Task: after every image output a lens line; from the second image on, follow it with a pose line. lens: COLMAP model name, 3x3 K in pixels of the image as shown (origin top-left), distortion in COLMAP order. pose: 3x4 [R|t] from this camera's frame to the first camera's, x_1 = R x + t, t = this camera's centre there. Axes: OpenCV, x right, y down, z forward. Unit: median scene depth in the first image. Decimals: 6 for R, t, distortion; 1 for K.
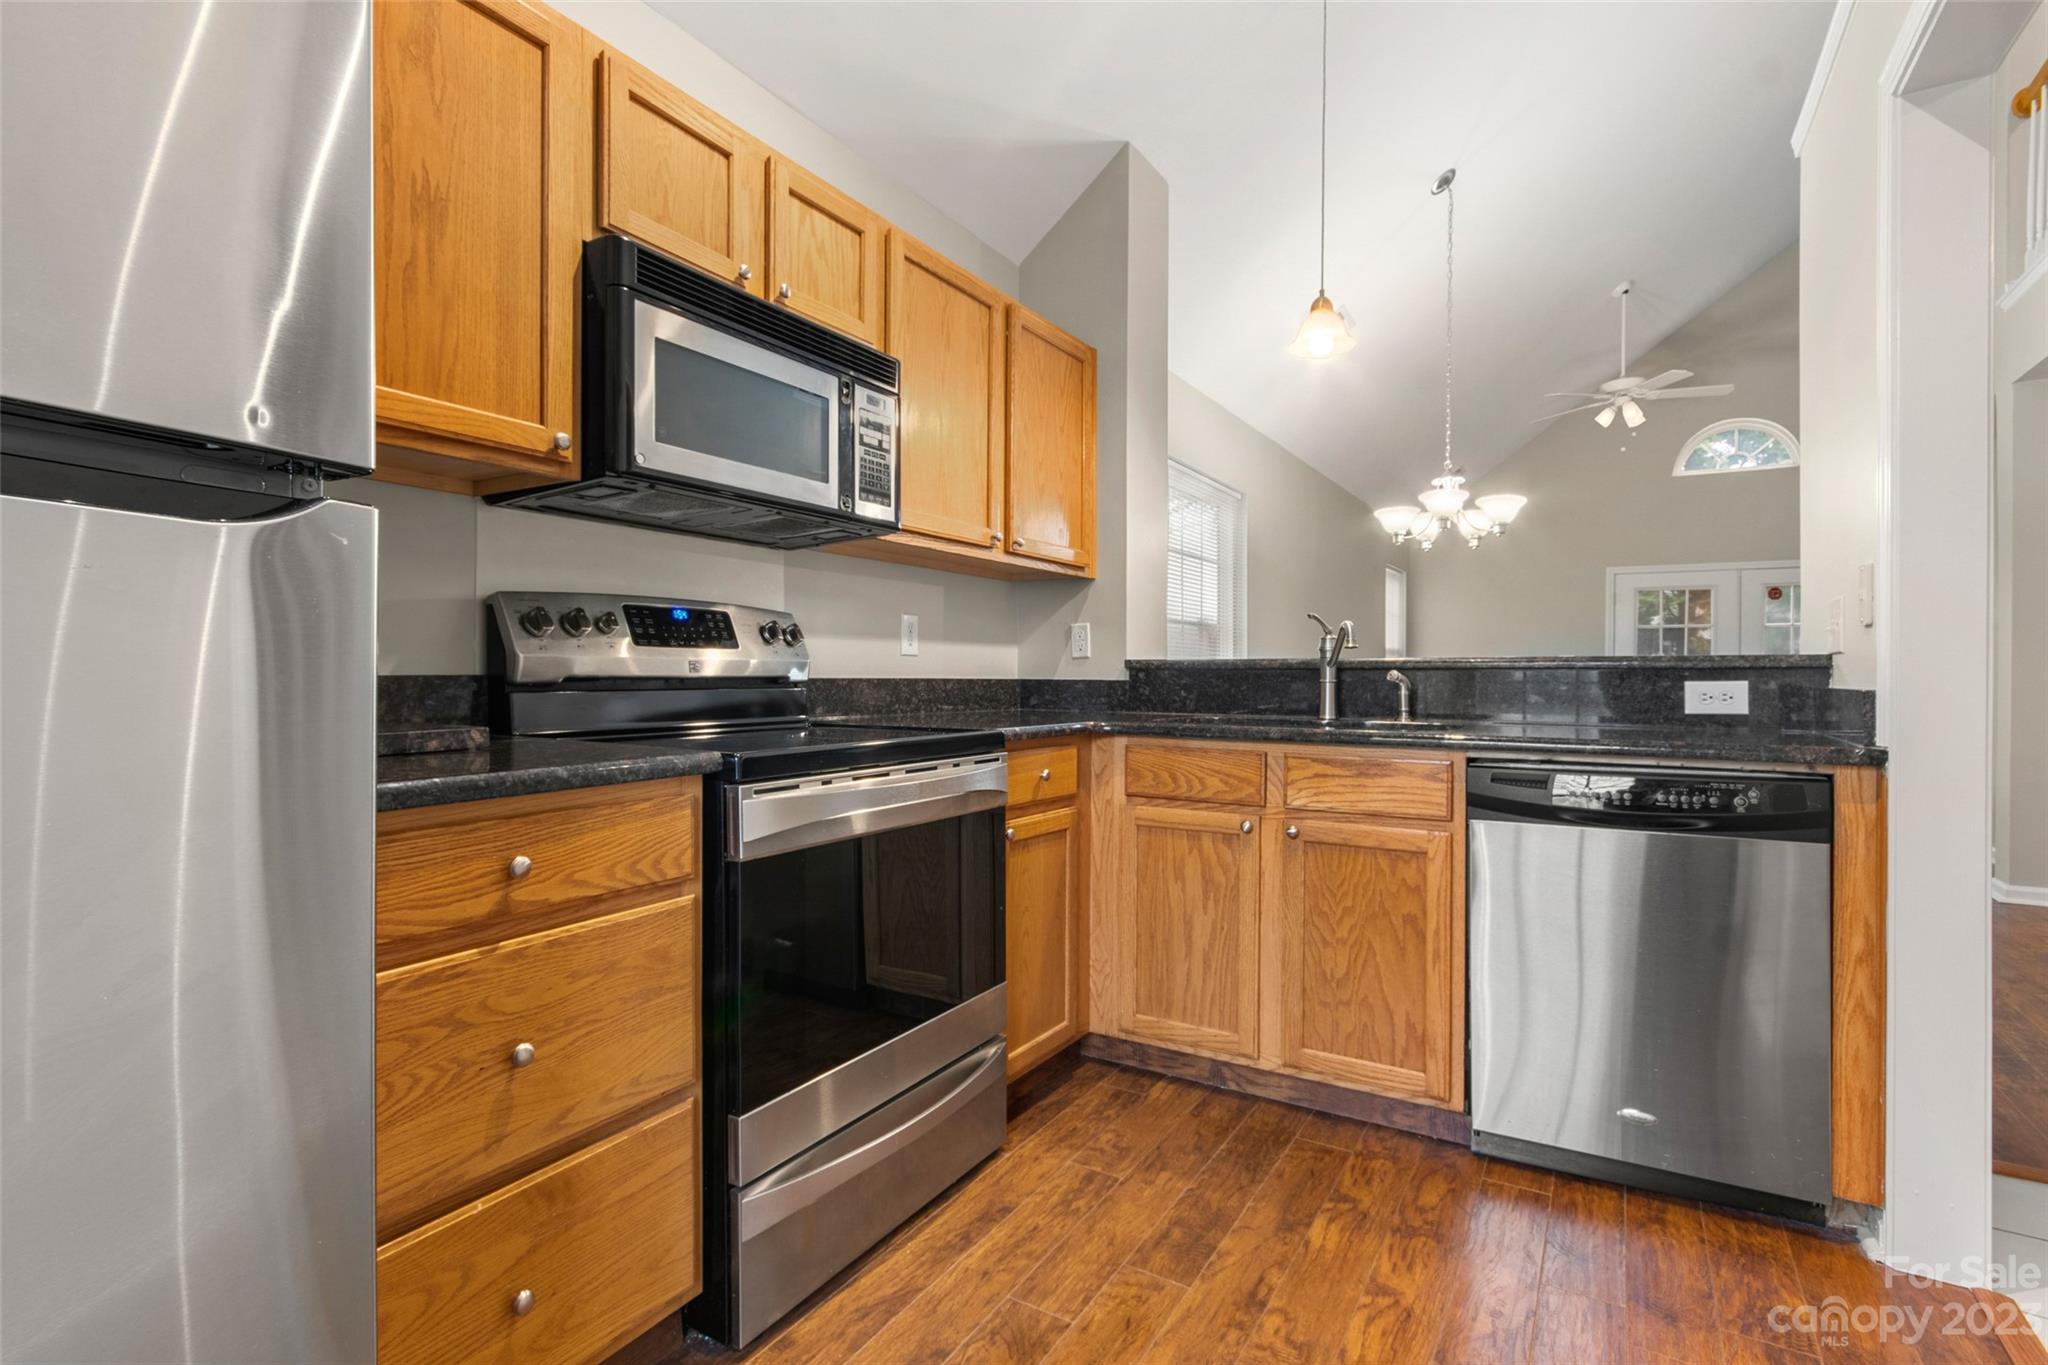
lens RADIAL K [[966.8, 0, 1031.7], [0, 966.8, 675.7], [0, 0, 1]] dist [0.011882, 0.000259]
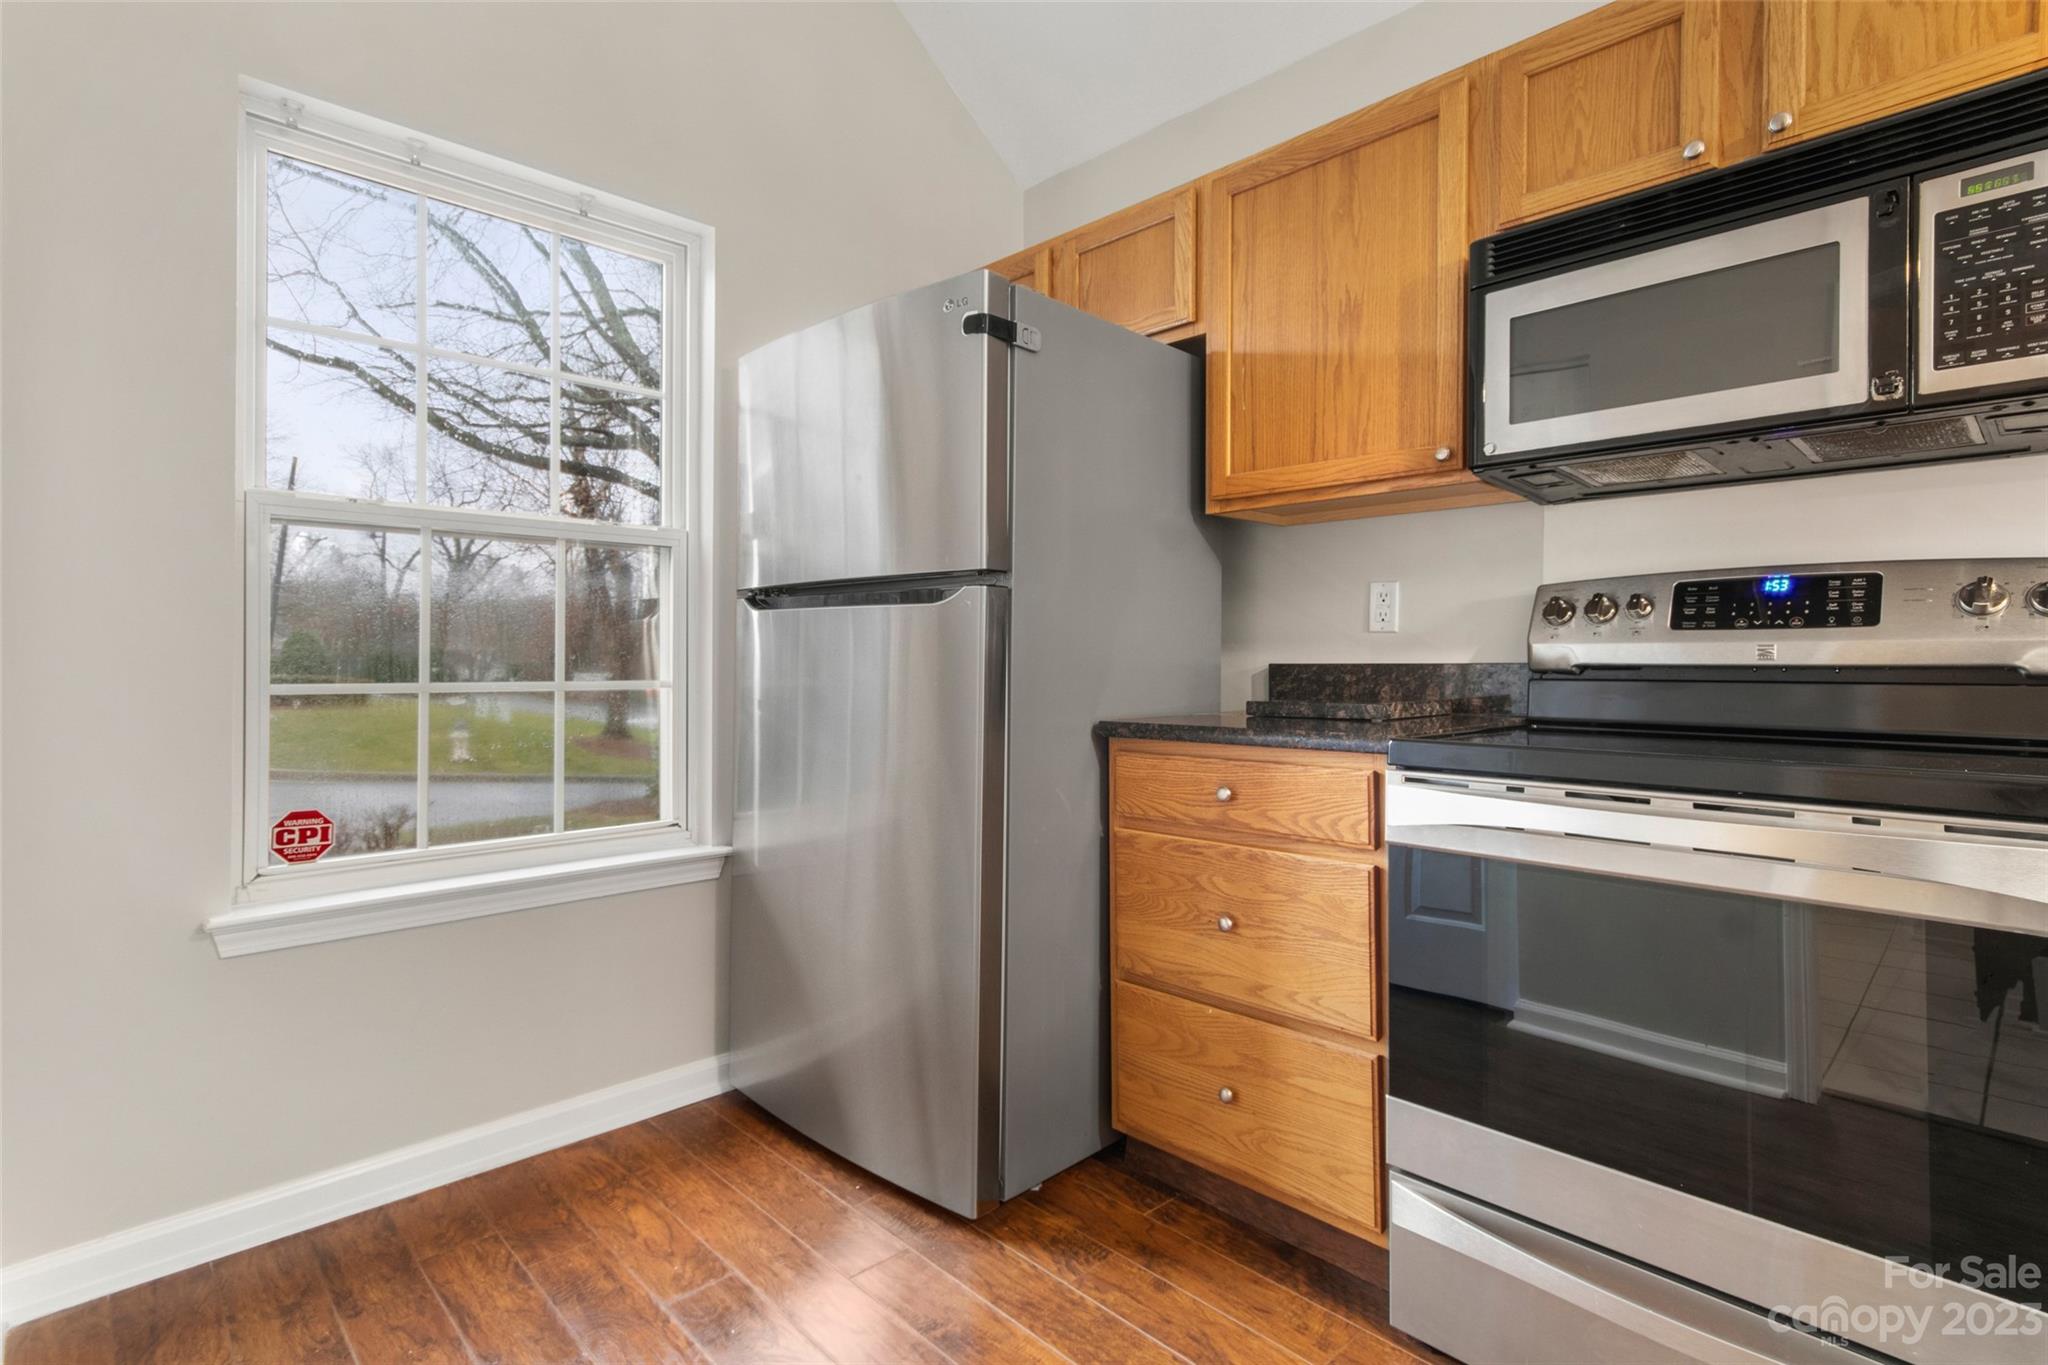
lens RADIAL K [[992.8, 0, 1024.6], [0, 992.8, 661.0], [0, 0, 1]] dist [-0.000789, -0.000081]
pose [[-0.251829, -0.007090, -0.967746, 0.825288], [-0.005445, 0.999968, -0.005909, 0.008027], [0.967756, 0.003781, -0.251860, 0.910657]]
